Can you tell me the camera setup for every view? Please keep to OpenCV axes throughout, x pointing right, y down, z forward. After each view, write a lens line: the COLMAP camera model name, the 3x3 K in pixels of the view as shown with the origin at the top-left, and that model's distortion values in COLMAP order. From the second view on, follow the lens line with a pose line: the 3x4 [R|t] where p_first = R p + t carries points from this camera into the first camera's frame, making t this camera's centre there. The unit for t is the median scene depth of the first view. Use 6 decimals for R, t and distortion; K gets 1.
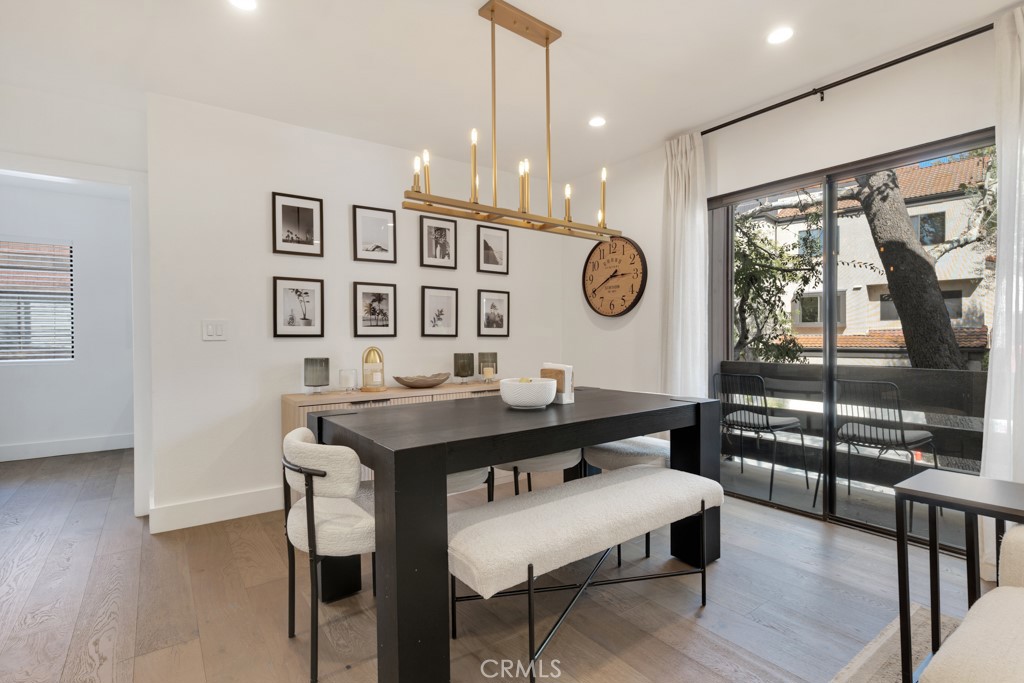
lens RADIAL K [[498.1, 0, 512.3], [0, 498.1, 339.3], [0, 0, 1]] dist [-0.001191, 0.000022]
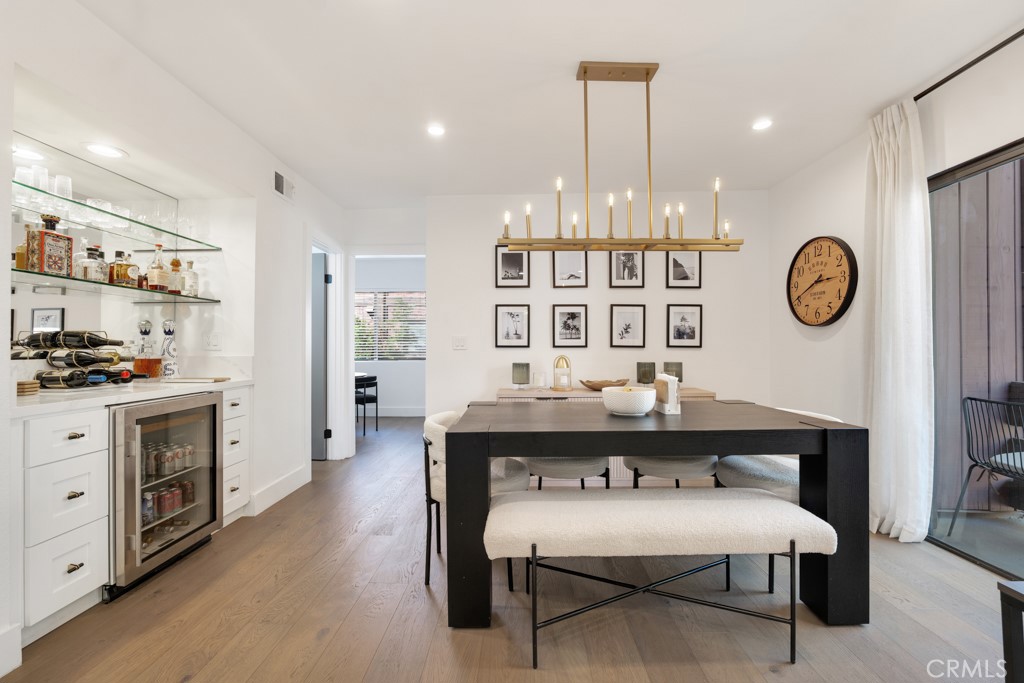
lens RADIAL K [[420.2, 0, 510.0], [0, 420.2, 338.7], [0, 0, 1]] dist [-0.014277, 0.000494]
pose [[0.795490, -0.006812, -0.605928, 0.241333], [-0.005465, 0.999815, -0.018416, -0.006289], [0.605942, 0.017961, 0.795306, 0.068288]]
